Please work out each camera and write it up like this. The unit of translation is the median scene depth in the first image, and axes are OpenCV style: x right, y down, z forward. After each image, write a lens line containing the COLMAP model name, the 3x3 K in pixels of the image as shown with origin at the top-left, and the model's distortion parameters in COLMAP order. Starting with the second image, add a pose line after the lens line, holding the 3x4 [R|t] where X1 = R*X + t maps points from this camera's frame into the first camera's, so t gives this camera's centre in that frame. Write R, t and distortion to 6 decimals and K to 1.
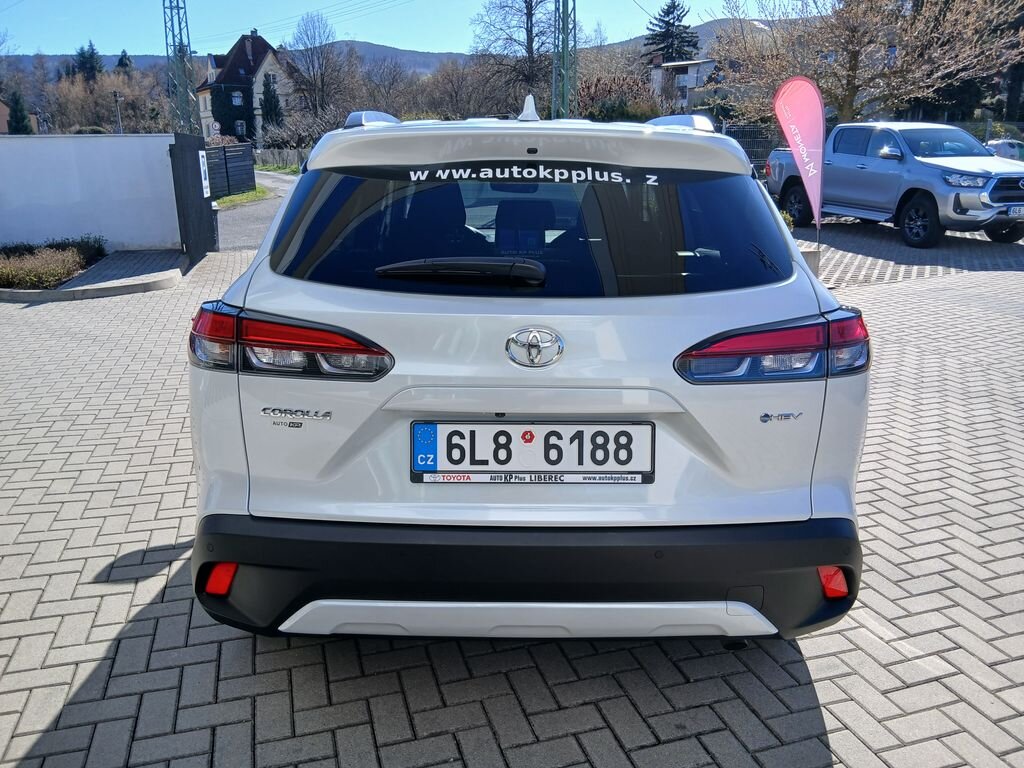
lens RADIAL K [[781.0, 0, 507.8], [0, 781.0, 381.9], [0, 0, 1]] dist [0.085347, -0.131395]
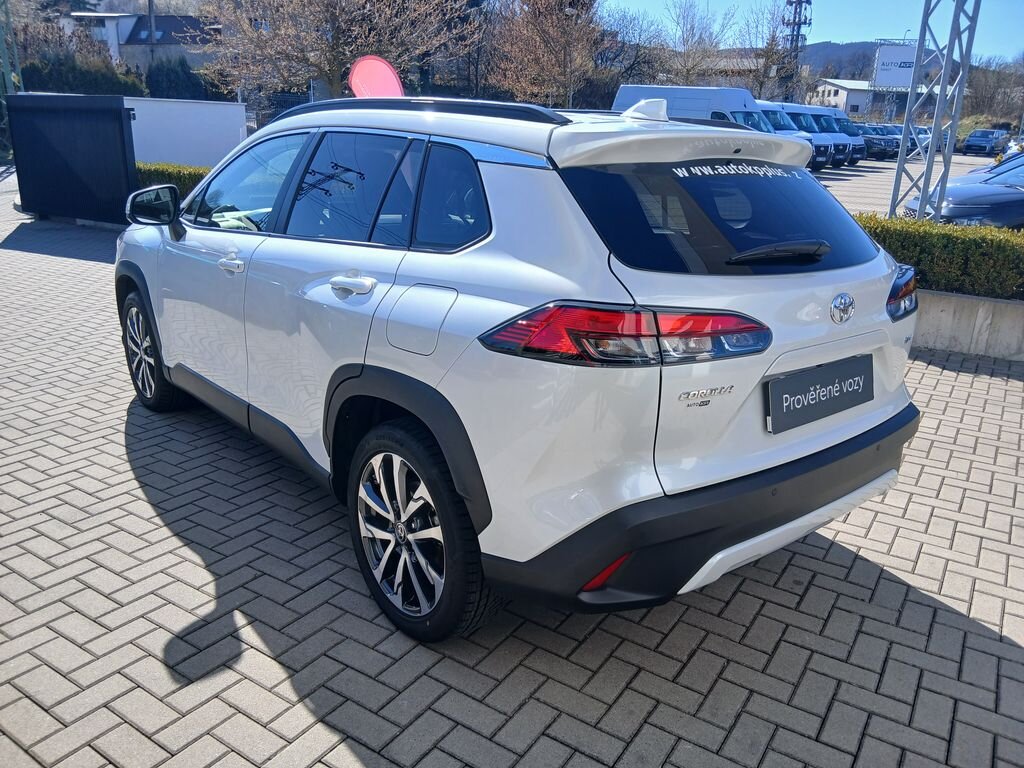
lens RADIAL K [[777.5, 0, 512.0], [0, 777.5, 384.0], [0, 0, 1]] dist [0.090393, -0.145713]
pose [[0.772297, -0.168520, 0.612502, -0.671262], [0.141123, 0.985593, 0.093229, -0.066300], [-0.619389, 0.014438, 0.784952, 0.176335]]
